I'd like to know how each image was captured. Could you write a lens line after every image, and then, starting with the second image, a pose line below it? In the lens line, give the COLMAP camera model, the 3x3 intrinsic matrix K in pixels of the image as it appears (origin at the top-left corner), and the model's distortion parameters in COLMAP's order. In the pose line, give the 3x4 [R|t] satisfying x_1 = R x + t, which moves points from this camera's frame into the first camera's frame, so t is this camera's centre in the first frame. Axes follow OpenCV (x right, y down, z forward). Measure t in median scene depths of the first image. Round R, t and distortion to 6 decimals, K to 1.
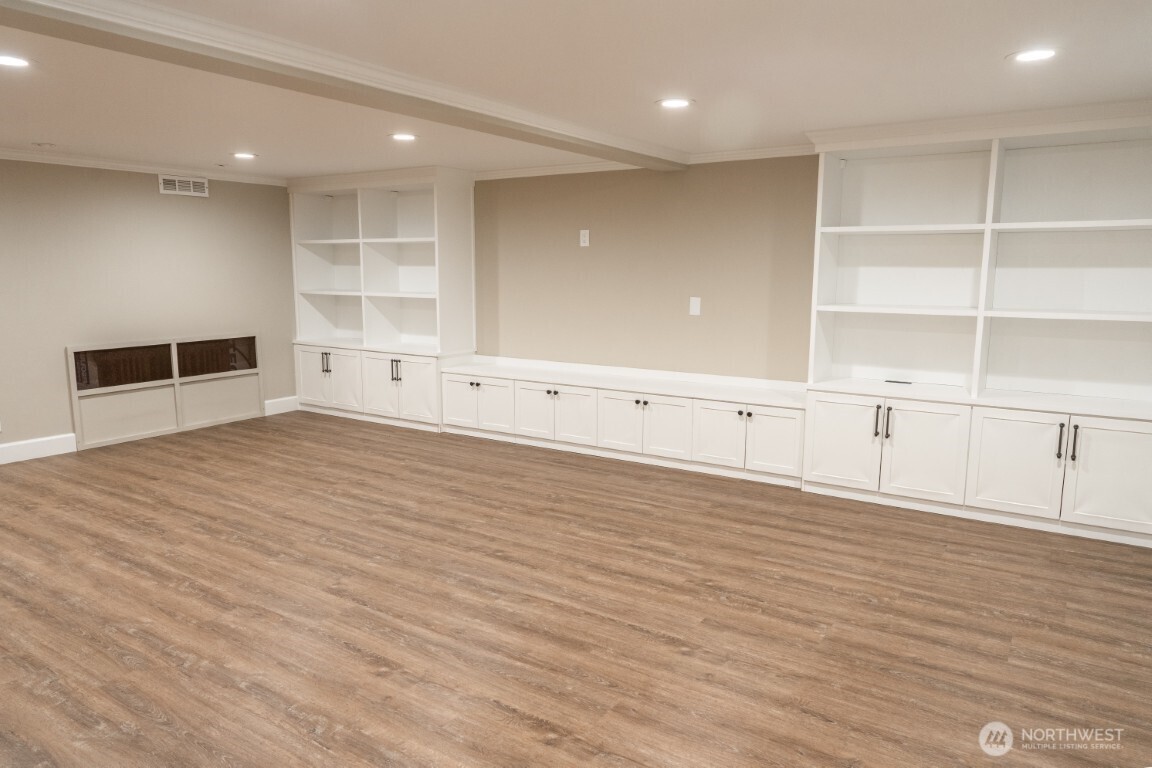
lens RADIAL K [[762.5, 0, 576.0], [0, 762.5, 384.0], [0, 0, 1]] dist [-0.002954, -0.000317]
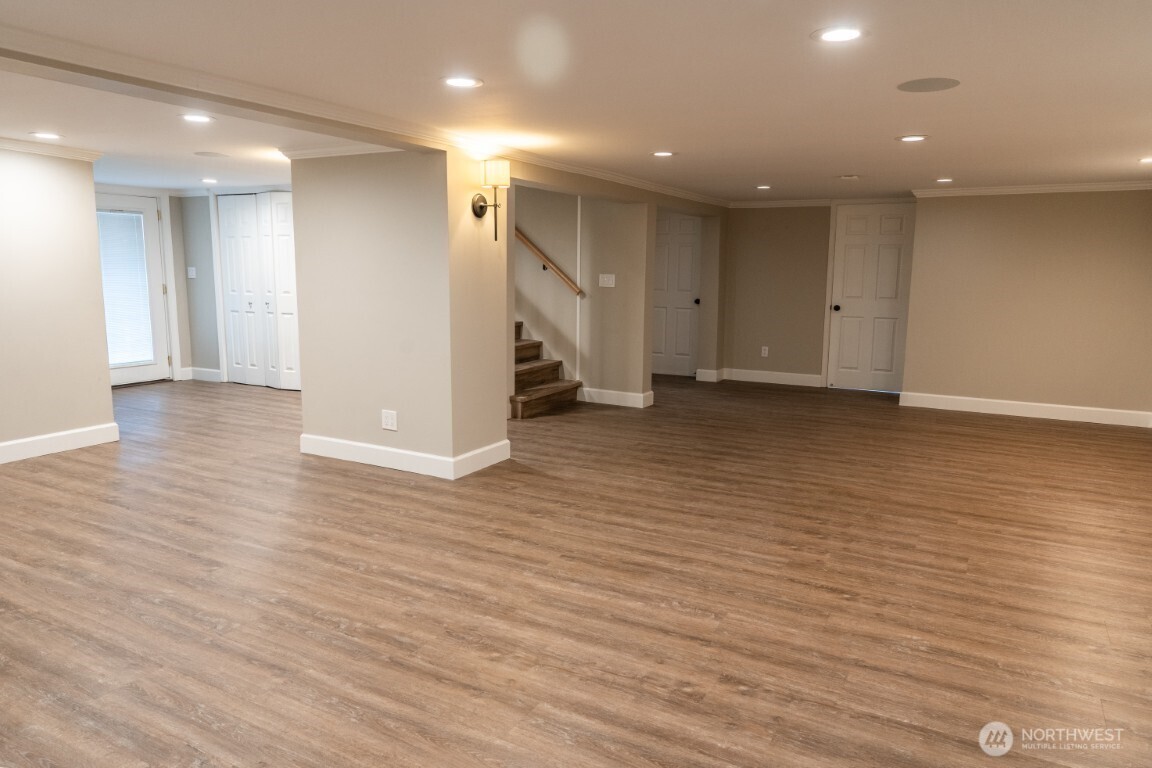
lens RADIAL K [[780.3, 0, 576.0], [0, 780.3, 384.0], [0, 0, 1]] dist [0.000803, -0.001596]
pose [[-0.997134, -0.003560, -0.075574, -0.592299], [-0.026296, 0.952924, 0.302068, -0.251199], [0.070941, 0.303190, -0.950286, 1.605083]]
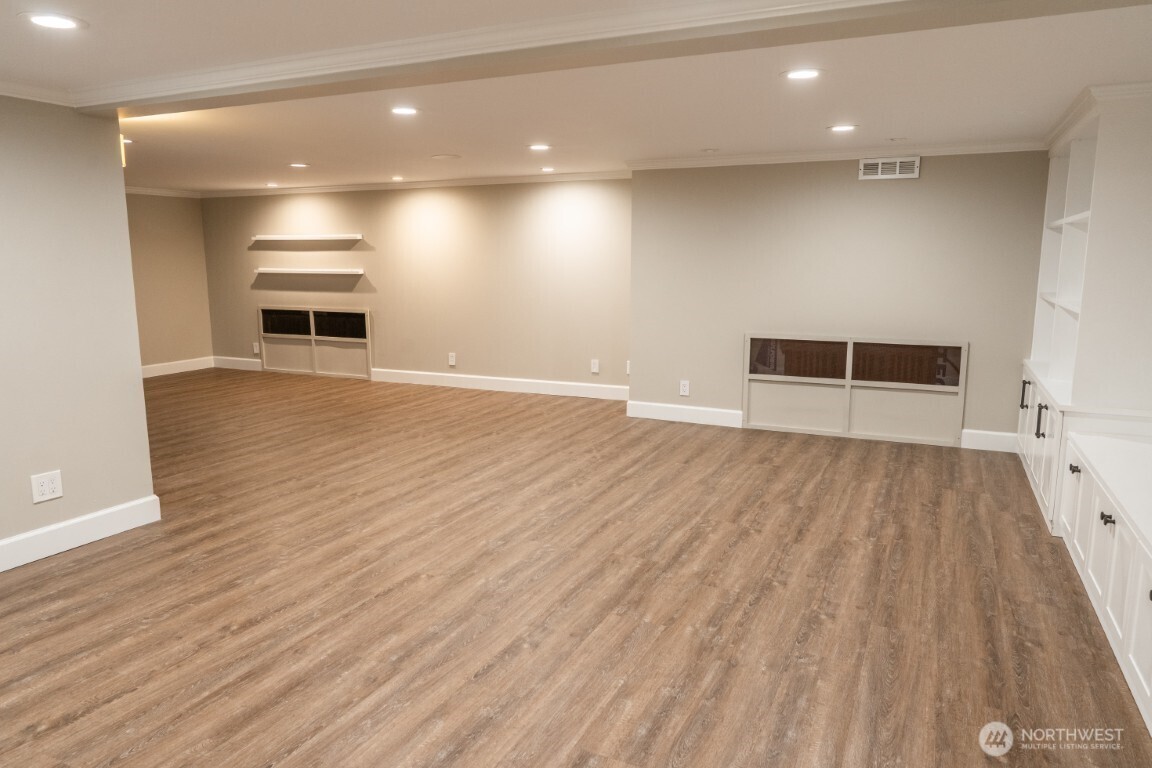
lens RADIAL K [[780.3, 0, 576.0], [0, 780.3, 384.0], [0, 0, 1]] dist [0.000803, -0.001596]
pose [[0.144927, 0.156957, -0.976914, 0.554200], [-0.152560, 0.979075, 0.134672, -0.124445], [0.977610, 0.129521, 0.165840, 0.808451]]
